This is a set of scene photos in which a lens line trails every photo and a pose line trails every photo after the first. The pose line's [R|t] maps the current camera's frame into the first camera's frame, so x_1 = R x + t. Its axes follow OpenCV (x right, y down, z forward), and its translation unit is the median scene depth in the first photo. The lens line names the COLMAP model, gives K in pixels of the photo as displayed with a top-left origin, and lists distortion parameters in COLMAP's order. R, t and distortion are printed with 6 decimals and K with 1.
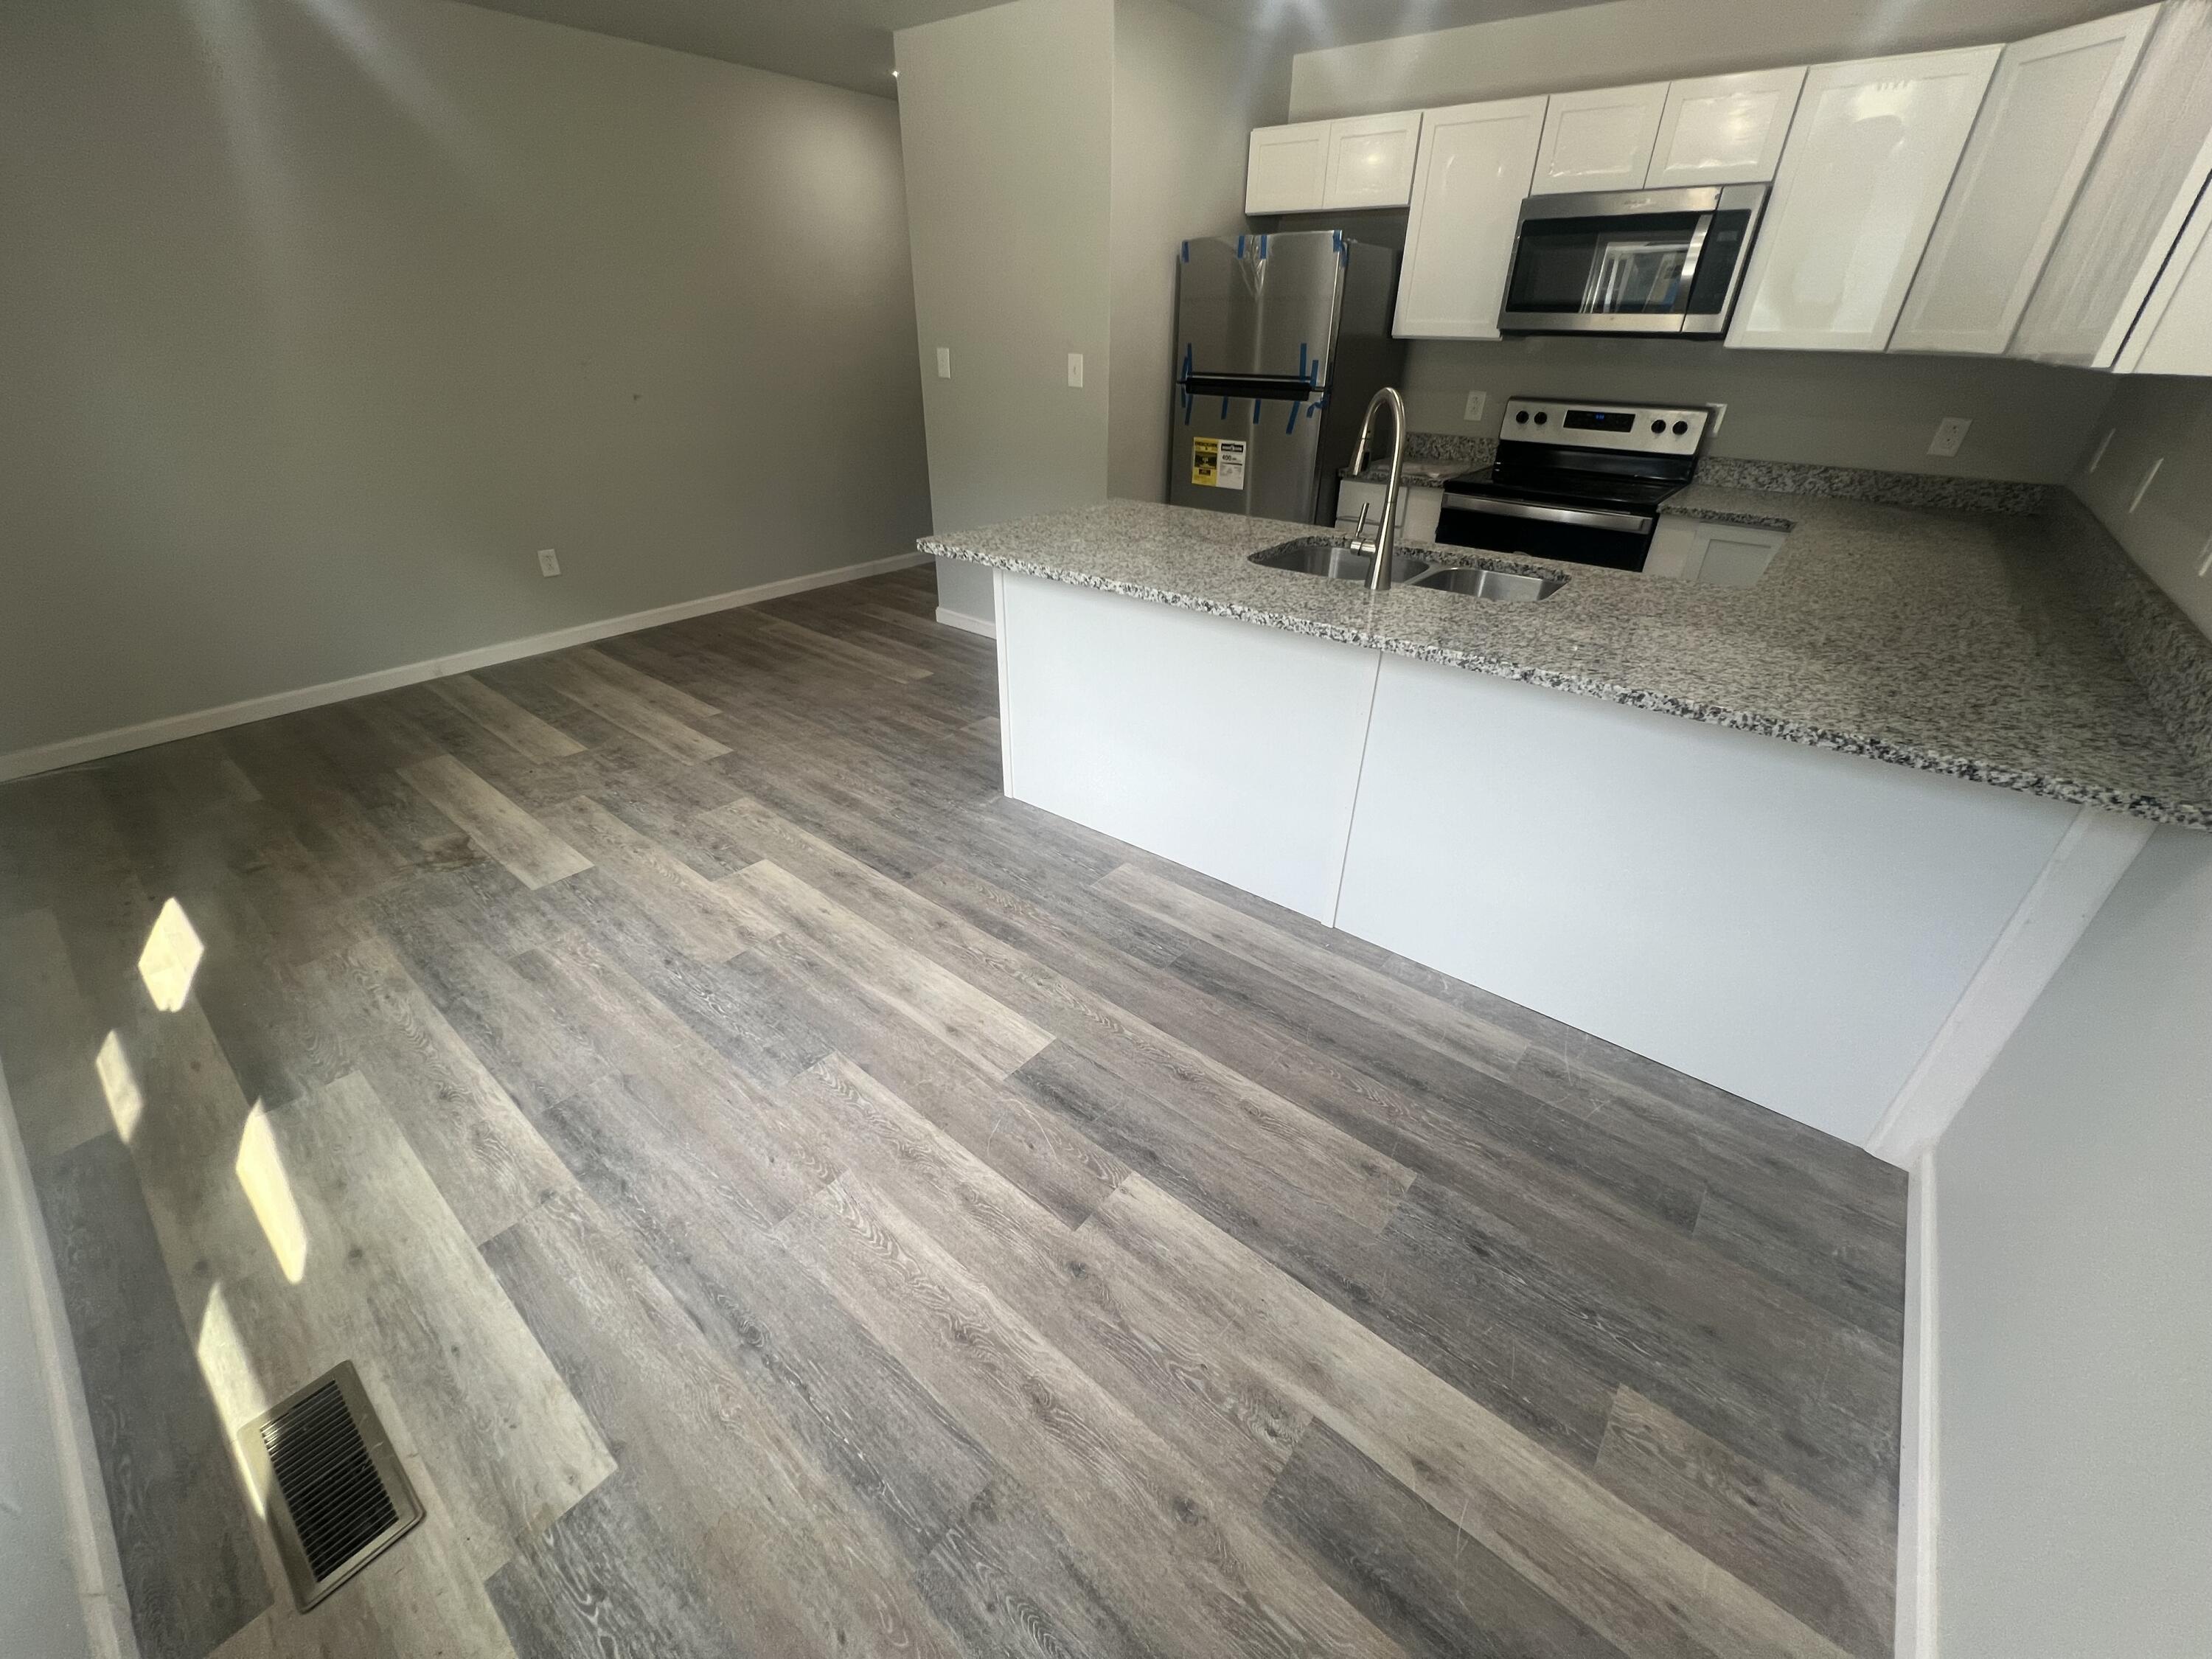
lens RADIAL K [[891.6, 0, 1102.1], [0, 891.6, 825.0], [0, 0, 1]] dist [-0.004515, -0.000871]
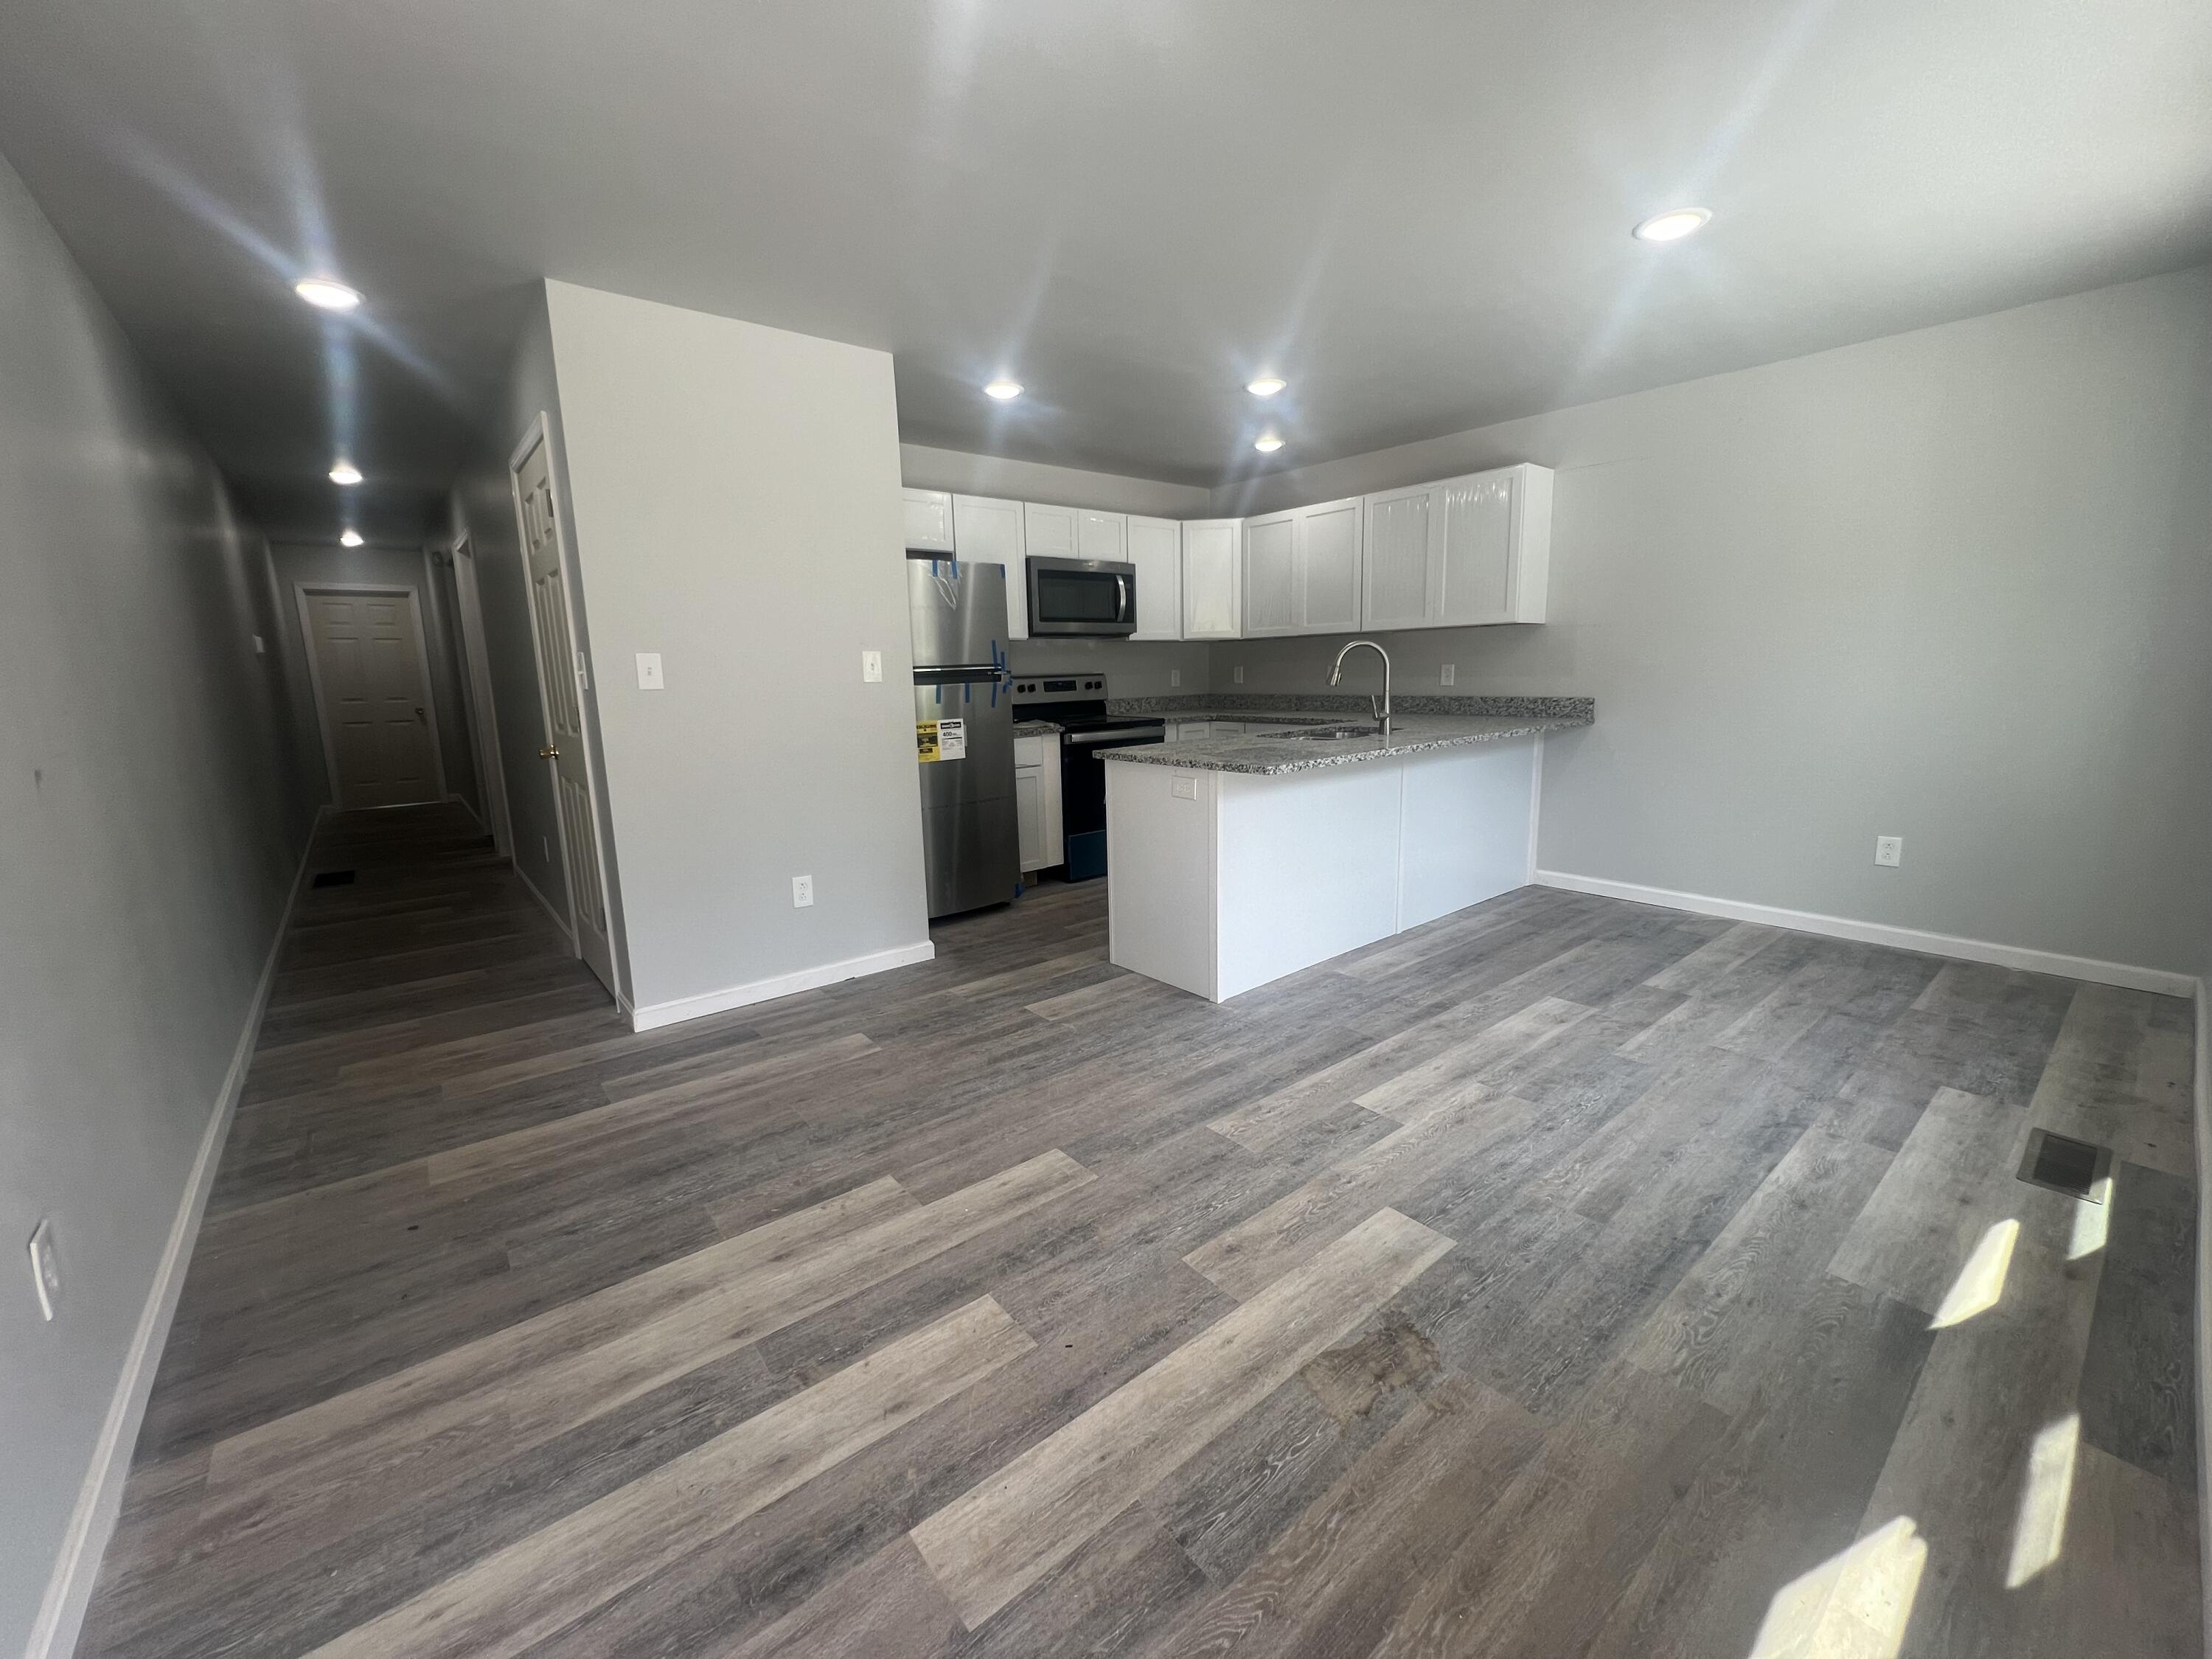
lens RADIAL K [[891.6, 0, 1102.0], [0, 891.6, 834.5], [0, 0, 1]] dist [-0.004515, -0.000871]
pose [[0.195543, -0.201272, 0.959819, -1.360444], [0.507866, 0.858036, 0.076462, -0.436396], [-0.838949, 0.472508, 0.270002, 0.891295]]
